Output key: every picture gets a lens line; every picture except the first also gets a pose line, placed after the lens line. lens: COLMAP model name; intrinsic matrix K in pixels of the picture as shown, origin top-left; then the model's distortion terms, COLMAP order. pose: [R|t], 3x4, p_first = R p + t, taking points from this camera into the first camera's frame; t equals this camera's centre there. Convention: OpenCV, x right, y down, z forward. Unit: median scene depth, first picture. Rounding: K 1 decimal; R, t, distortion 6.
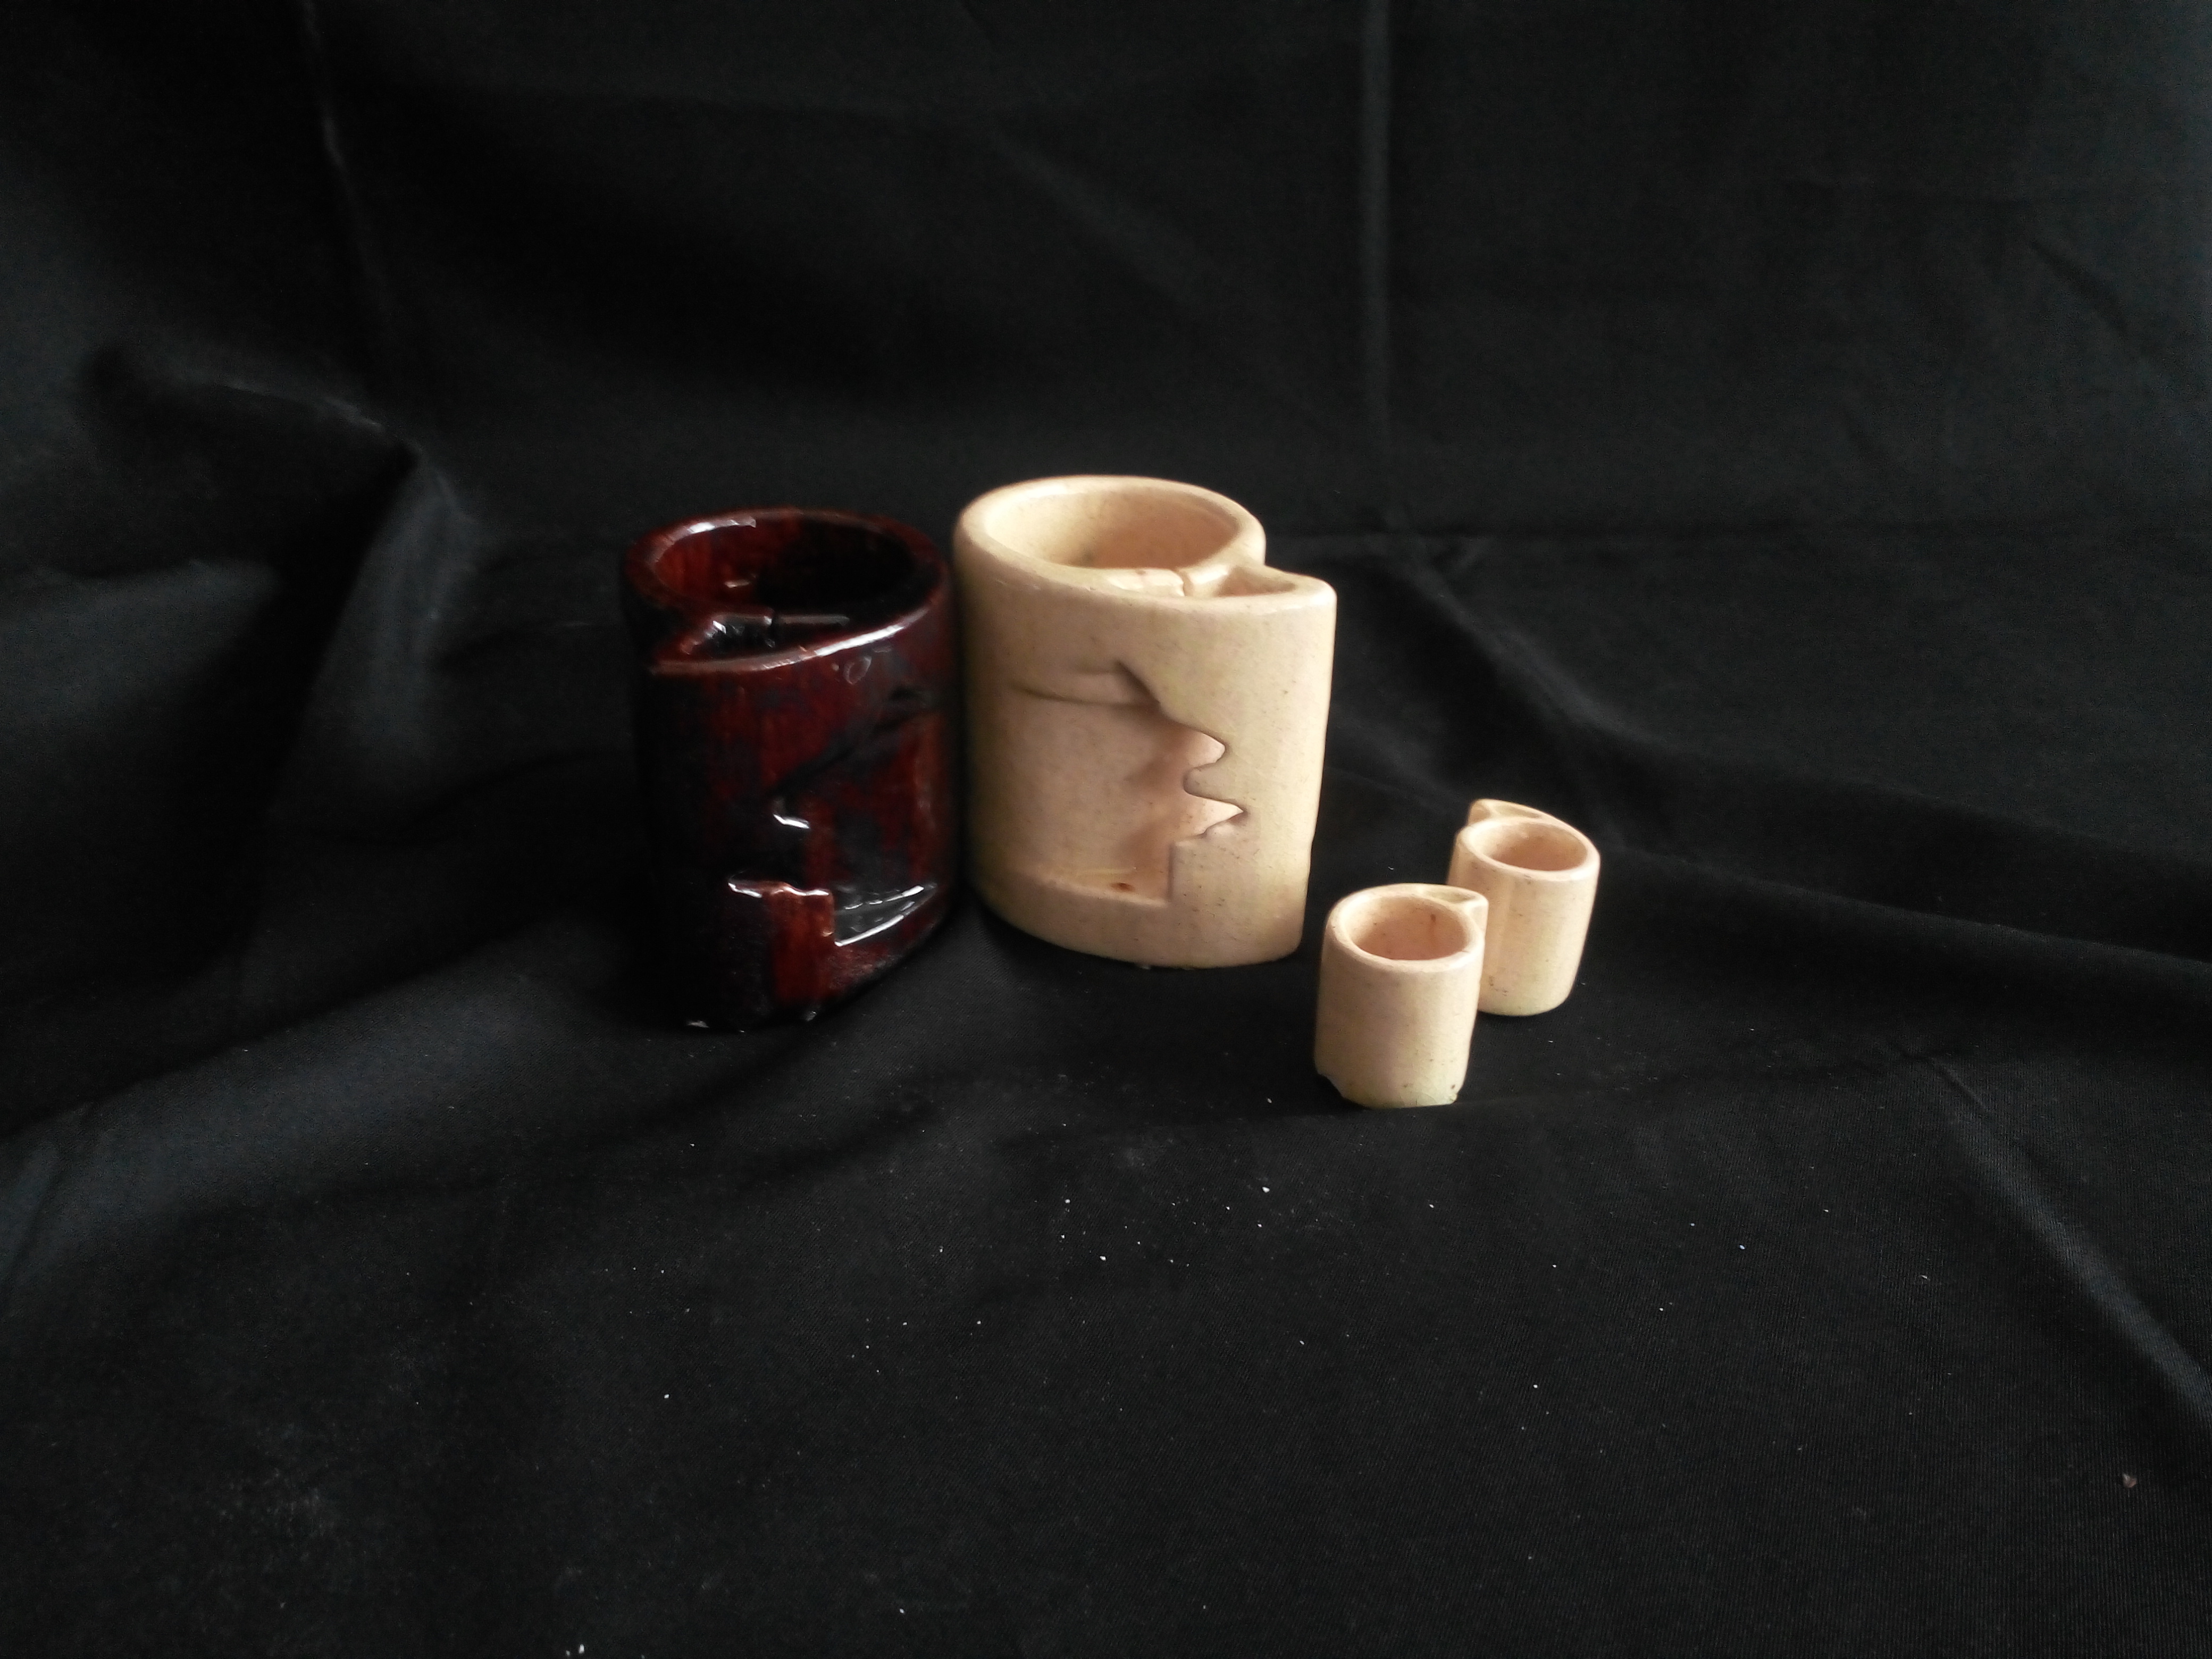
lens RADIAL K [[1661.2, 0, 1157.4], [0, 1661.2, 867.4], [0, 0, 1]] dist [0.068205, -0.000340]
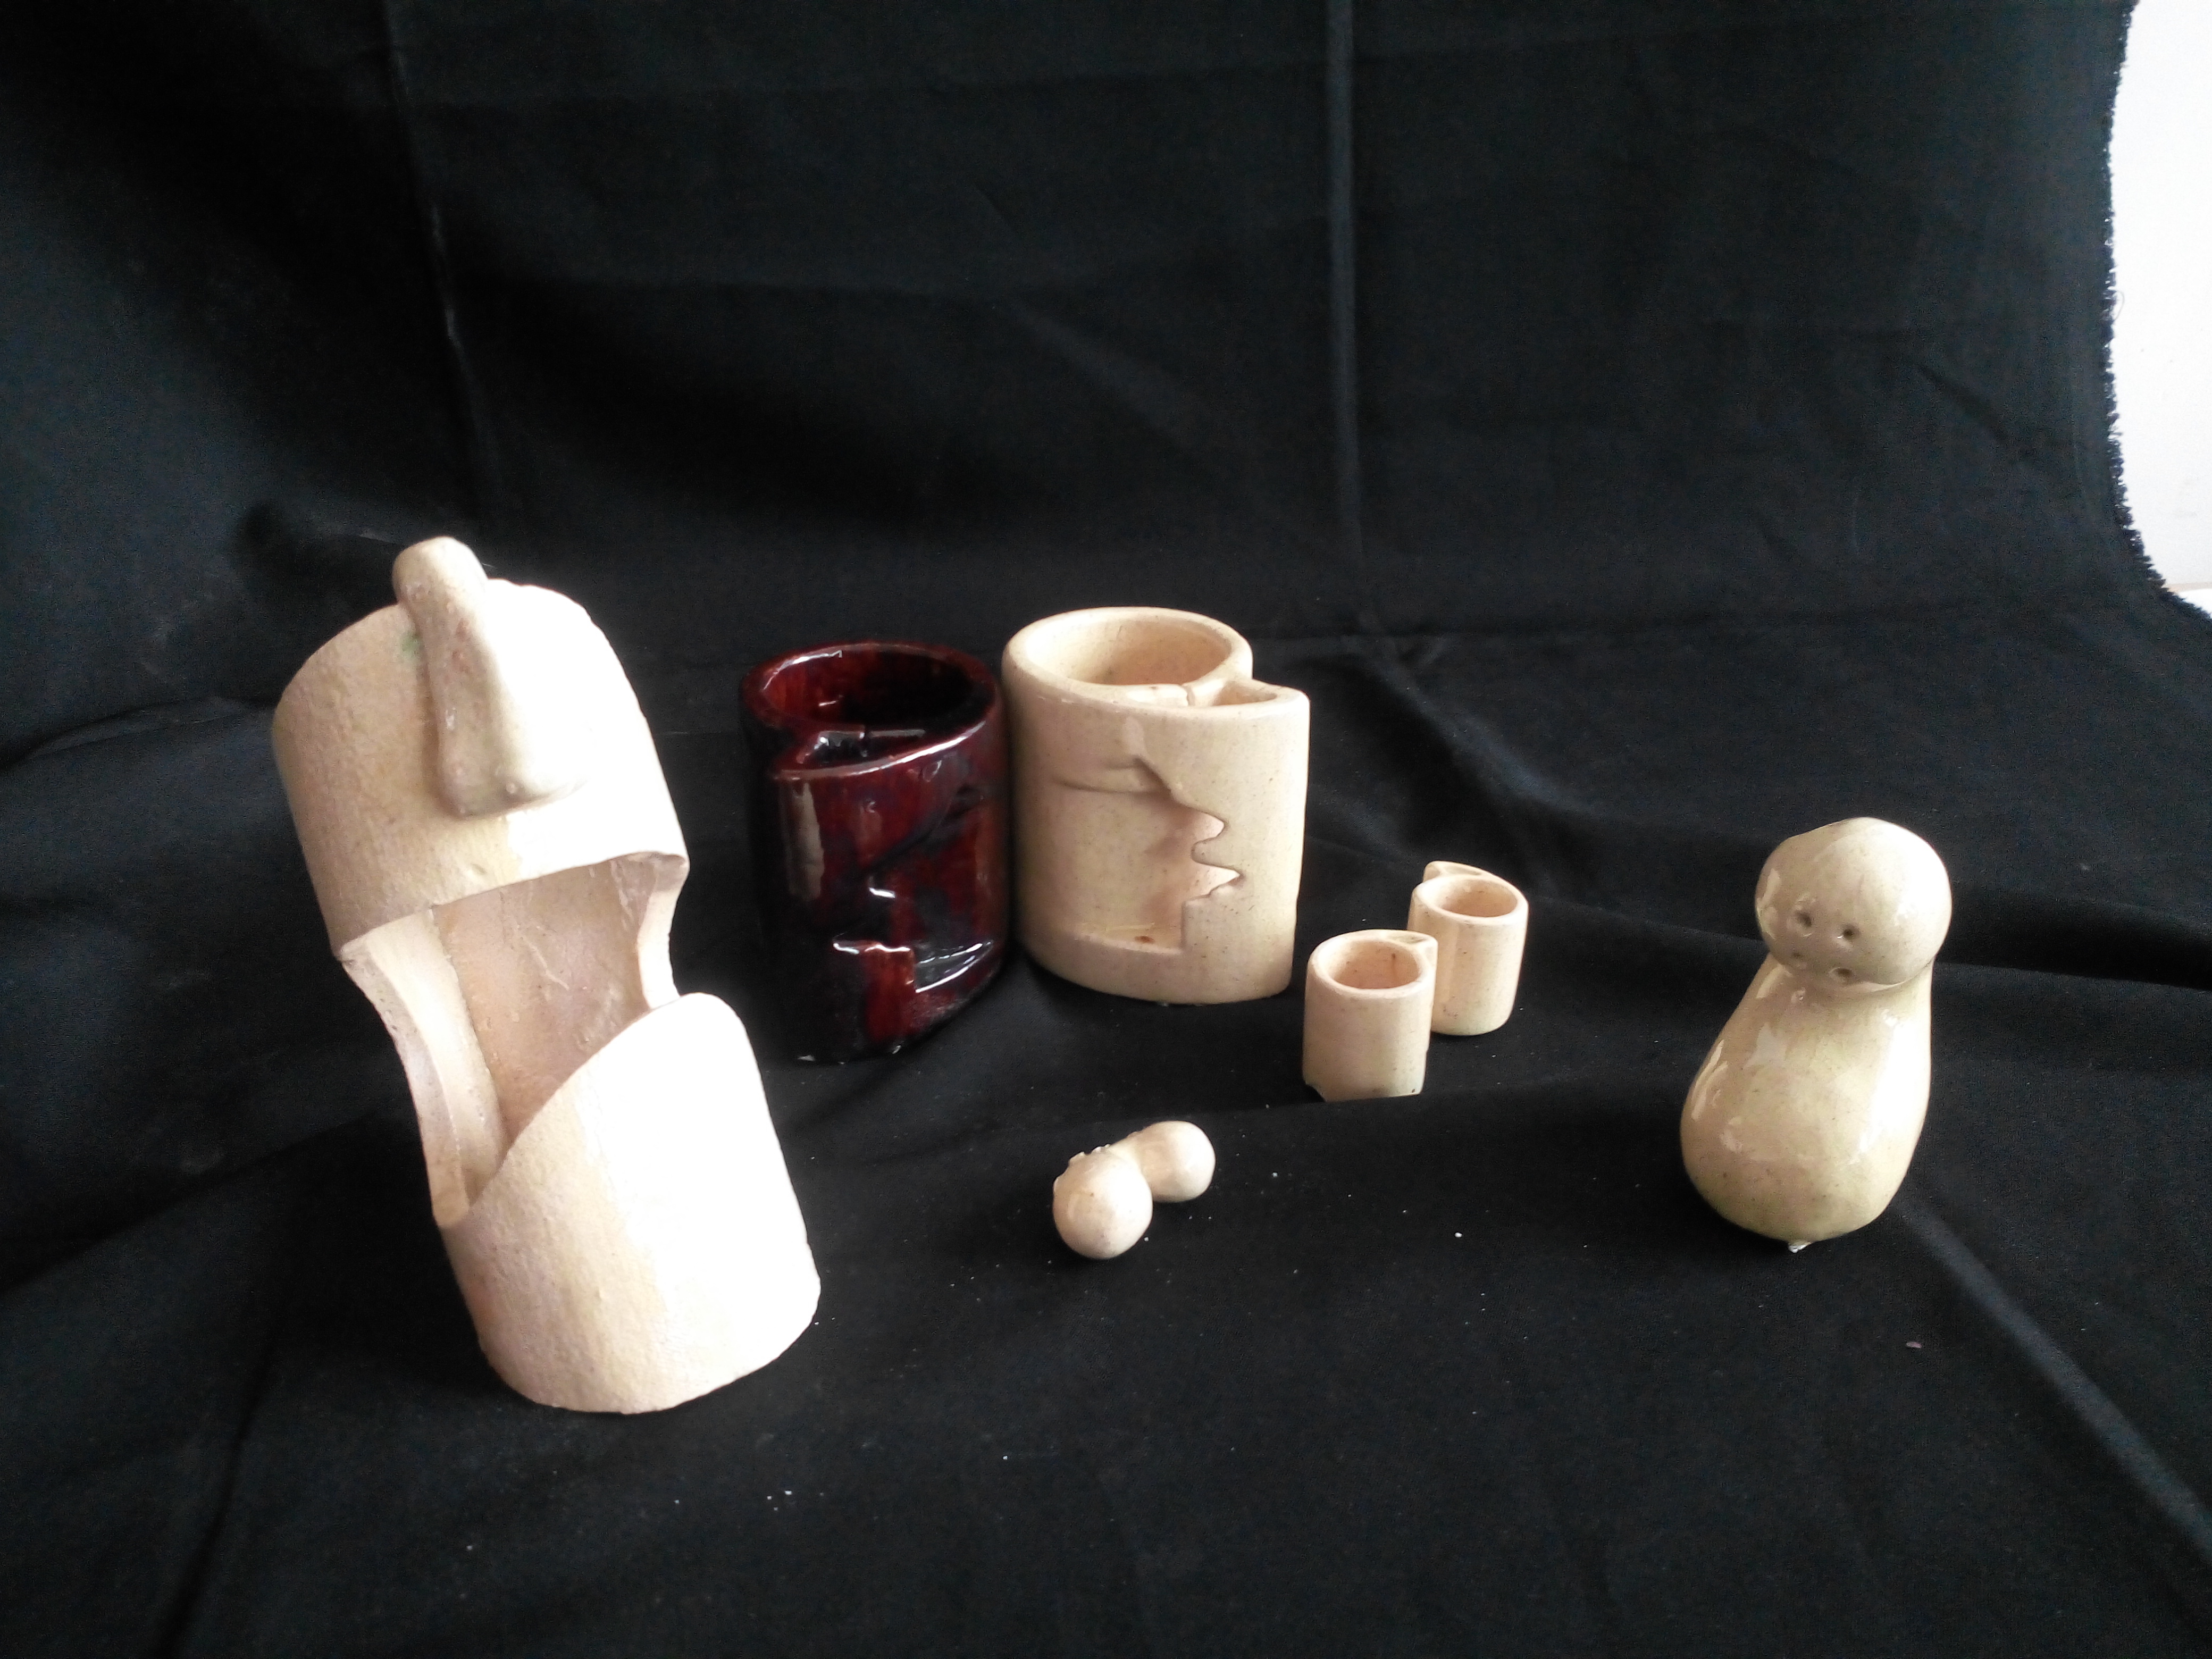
lens RADIAL K [[1661.2, 0, 1157.4], [0, 1661.2, 867.4], [0, 0, 1]] dist [0.068205, -0.000340]
pose [[0.999653, -0.025665, -0.005914, -0.002923], [0.025387, 0.998747, -0.043118, 0.011969], [0.007013, 0.042953, 0.999052, -0.239664]]
